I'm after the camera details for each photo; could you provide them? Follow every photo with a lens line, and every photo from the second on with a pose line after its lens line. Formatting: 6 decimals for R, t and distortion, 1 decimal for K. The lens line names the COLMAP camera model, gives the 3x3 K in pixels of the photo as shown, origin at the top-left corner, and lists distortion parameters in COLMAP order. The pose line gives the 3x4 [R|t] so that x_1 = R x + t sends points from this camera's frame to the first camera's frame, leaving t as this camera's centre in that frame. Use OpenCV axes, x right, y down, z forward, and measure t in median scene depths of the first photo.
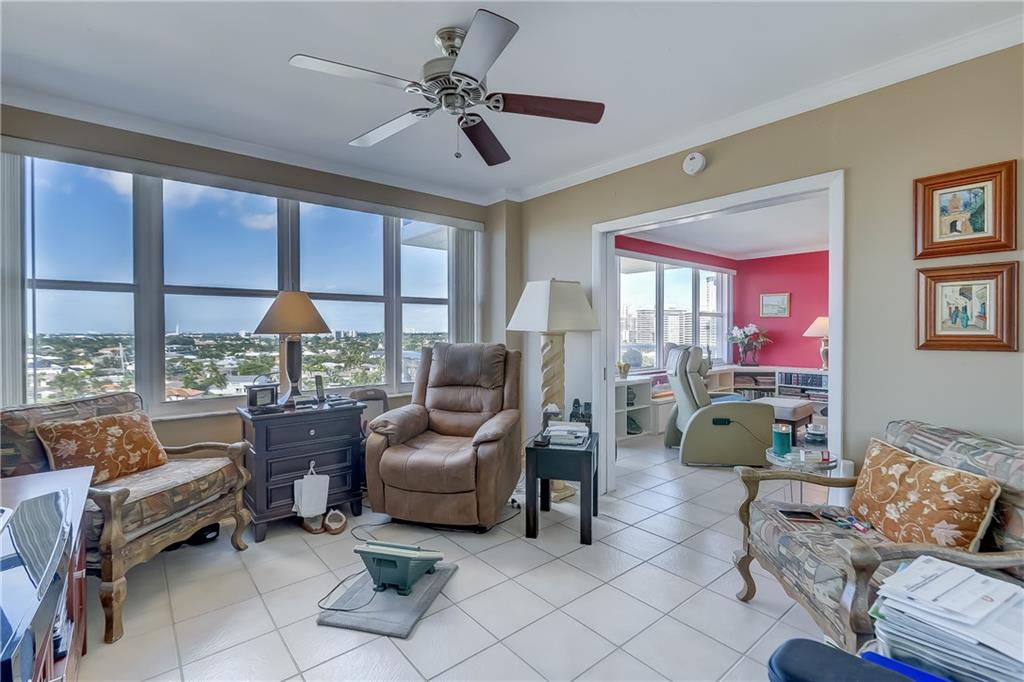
lens RADIAL K [[466.5, 0, 515.1], [0, 466.5, 337.0], [0, 0, 1]] dist [-0.002570, 0.003185]
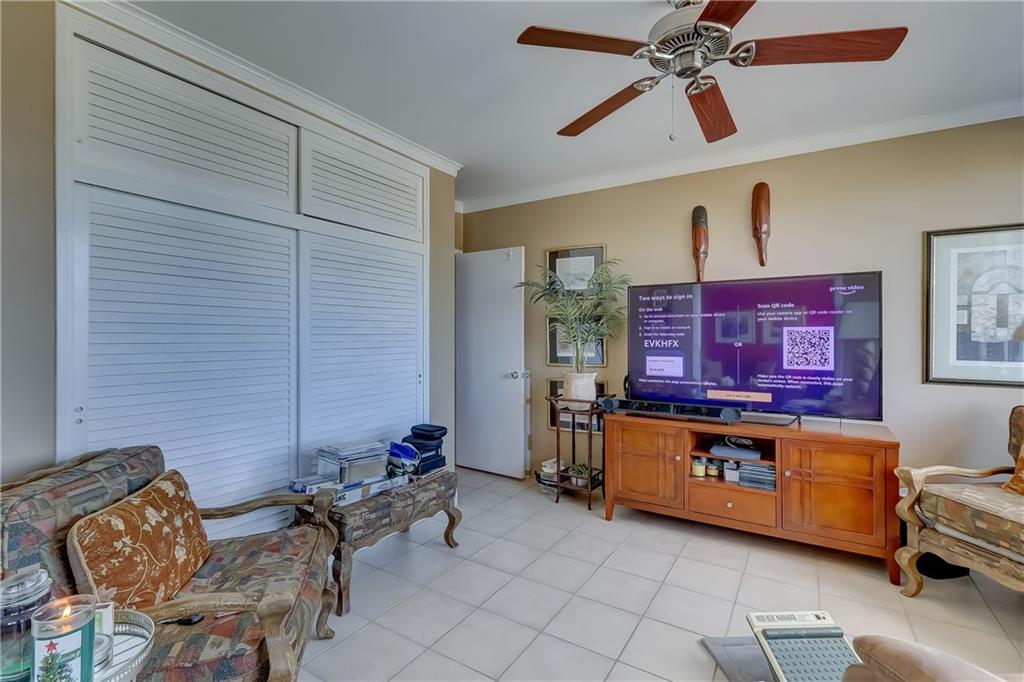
lens RADIAL K [[466.5, 0, 514.0], [0, 466.5, 335.4], [0, 0, 1]] dist [-0.002570, 0.003185]
pose [[-0.950906, 0.002290, -0.309473, 0.365345], [-0.001751, 0.999917, 0.012778, -0.020443], [0.309476, 0.012692, -0.950823, 1.451091]]
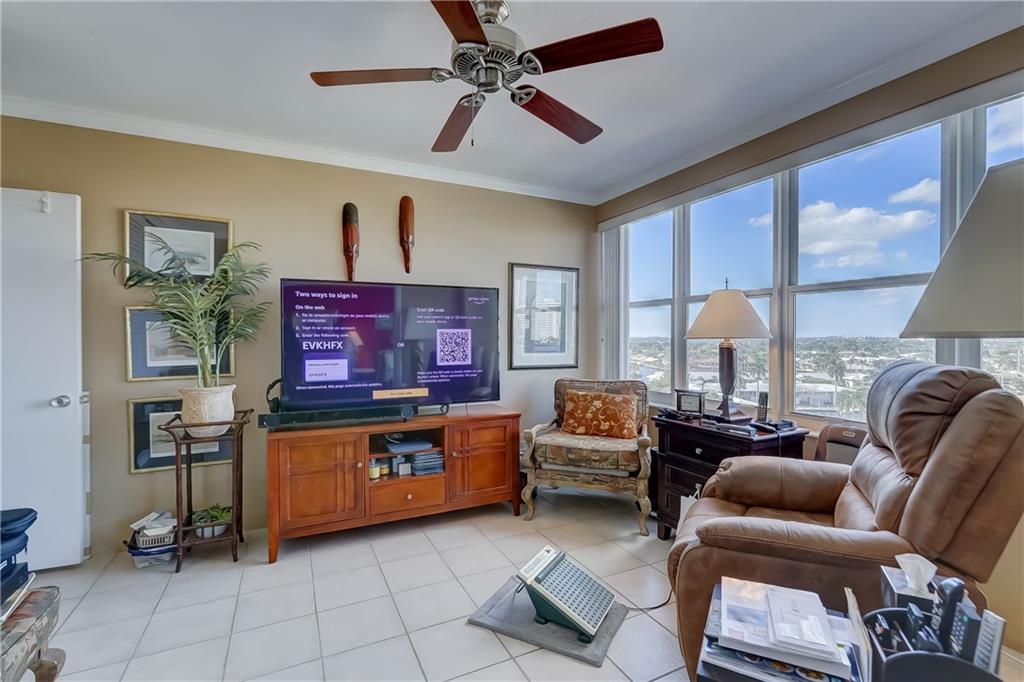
lens RADIAL K [[466.5, 0, 513.8], [0, 466.5, 341.4], [0, 0, 1]] dist [-0.002570, 0.003185]
pose [[-0.233059, 0.014013, -0.972362, 0.619899], [-0.010383, 0.999803, 0.016897, -0.016947], [0.972407, 0.014034, -0.232868, 1.069045]]
